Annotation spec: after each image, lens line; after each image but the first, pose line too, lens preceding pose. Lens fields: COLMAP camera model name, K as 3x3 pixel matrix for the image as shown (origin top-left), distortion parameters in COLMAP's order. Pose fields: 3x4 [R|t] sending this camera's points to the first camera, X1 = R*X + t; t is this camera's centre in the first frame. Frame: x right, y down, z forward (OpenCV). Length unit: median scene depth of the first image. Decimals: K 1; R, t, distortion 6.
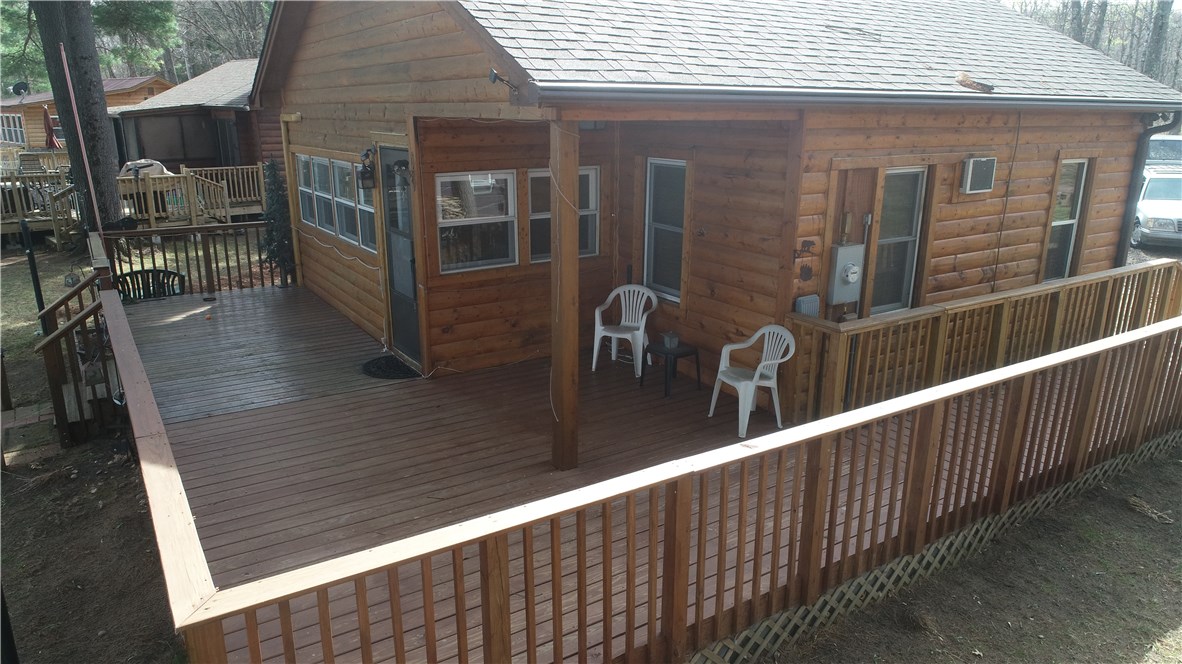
lens RADIAL K [[799.9, 0, 591.0], [0, 799.9, 332.0], [0, 0, 1]] dist [0.006966, 0.000723]
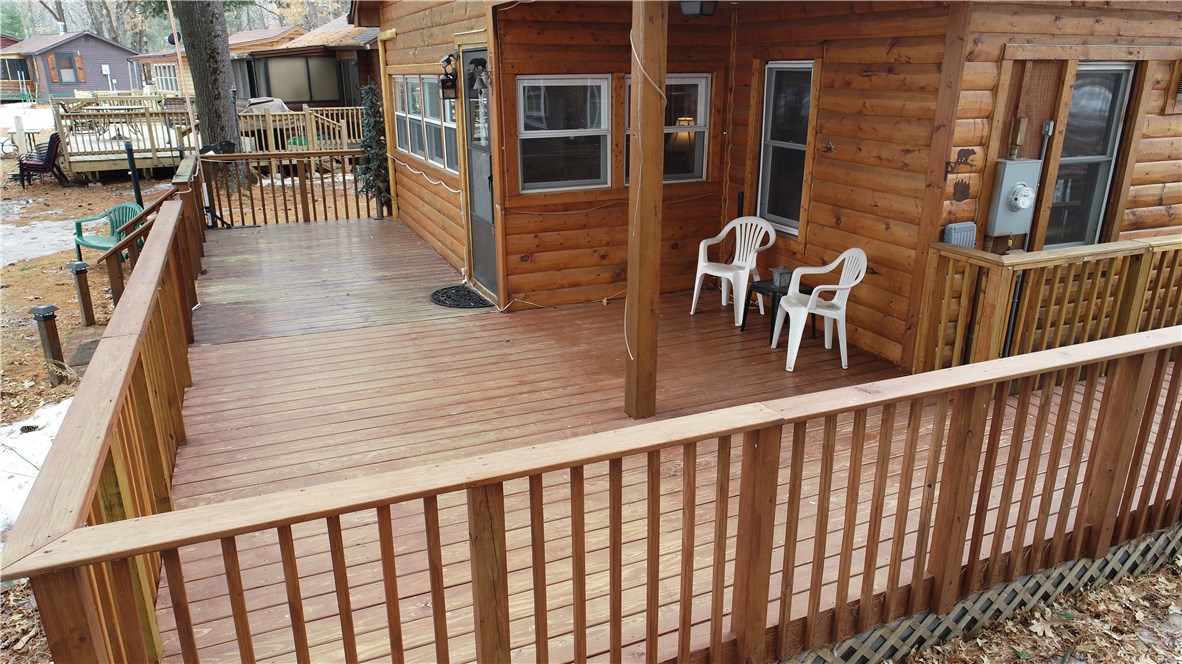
lens RADIAL K [[799.9, 0, 591.0], [0, 799.9, 332.0], [0, 0, 1]] dist [0.006966, 0.000723]
pose [[0.986638, 0.046723, -0.156087, 0.037712], [-0.039810, 0.998095, 0.047129, 0.039782], [0.157991, -0.040286, 0.986618, 0.153622]]
